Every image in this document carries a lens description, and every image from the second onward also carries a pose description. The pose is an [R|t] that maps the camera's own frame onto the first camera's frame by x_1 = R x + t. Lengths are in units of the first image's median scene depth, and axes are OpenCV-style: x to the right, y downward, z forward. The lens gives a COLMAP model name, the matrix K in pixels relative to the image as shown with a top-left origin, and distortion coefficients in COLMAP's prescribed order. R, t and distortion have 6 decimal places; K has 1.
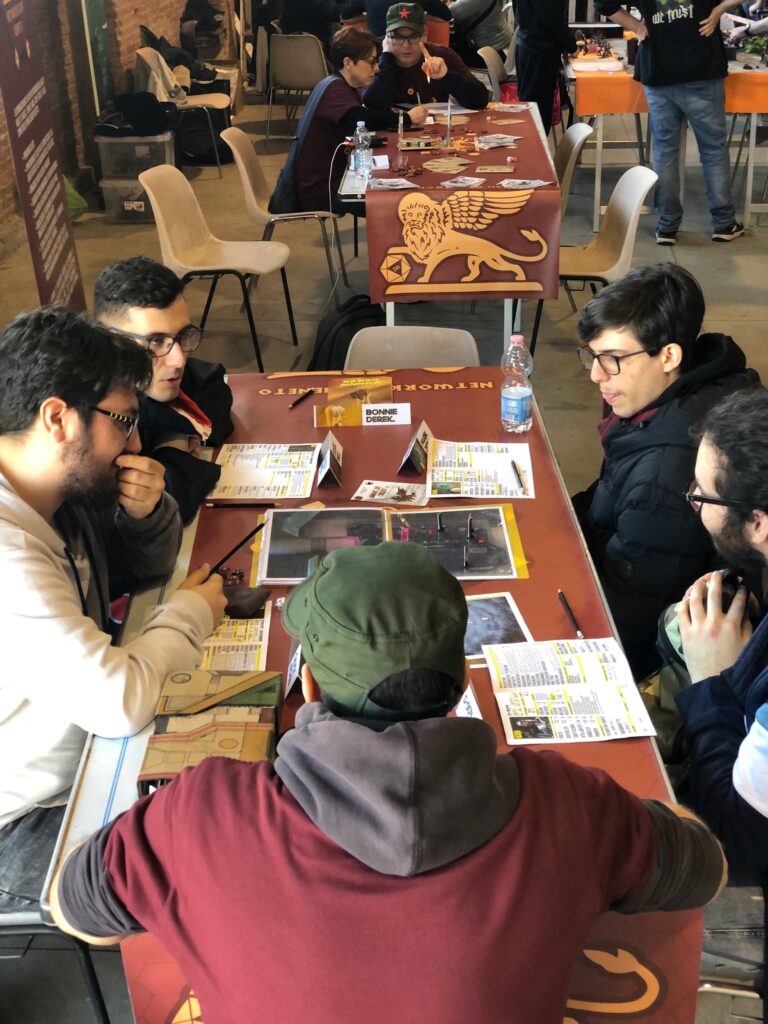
lens RADIAL K [[1558.9, 0, 384.0], [0, 1558.9, 512.0], [0, 0, 1]] dist [-0.043411, -0.013828]
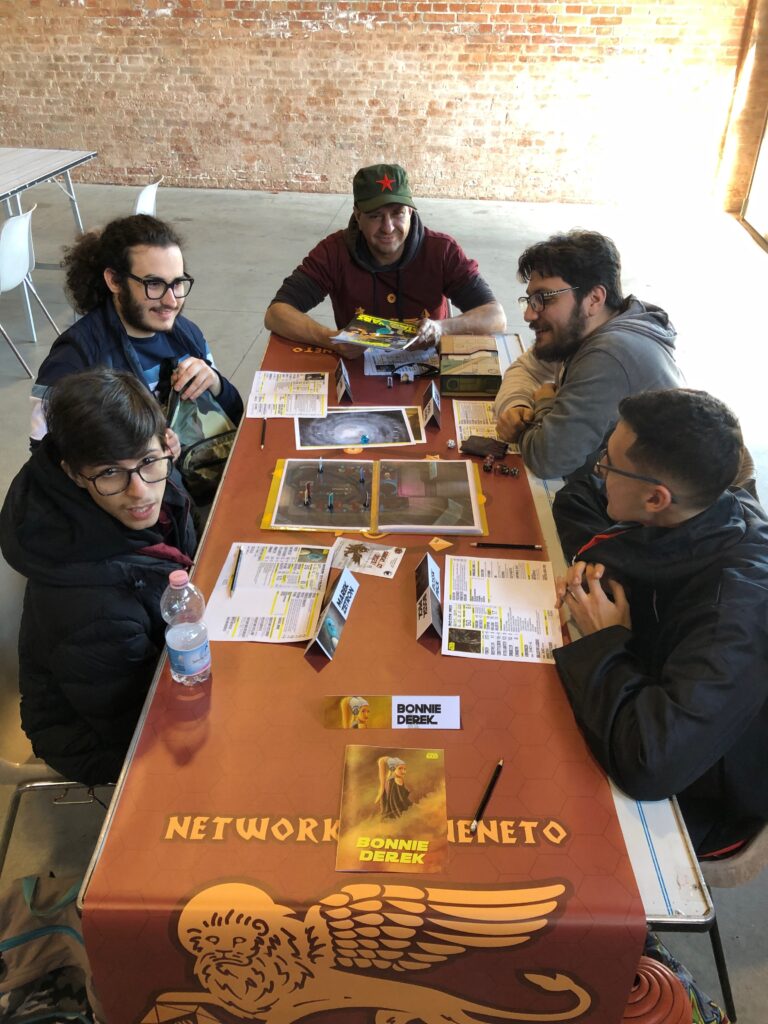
lens RADIAL K [[840.3, 0, 384.0], [0, 840.3, 512.0], [0, 0, 1]] dist [0.045234, -0.001136]
pose [[-0.999342, -0.012769, 0.033951, -0.025272], [0.020994, 0.559681, 0.828442, -0.492247], [-0.029580, 0.828610, -0.559044, 1.291334]]
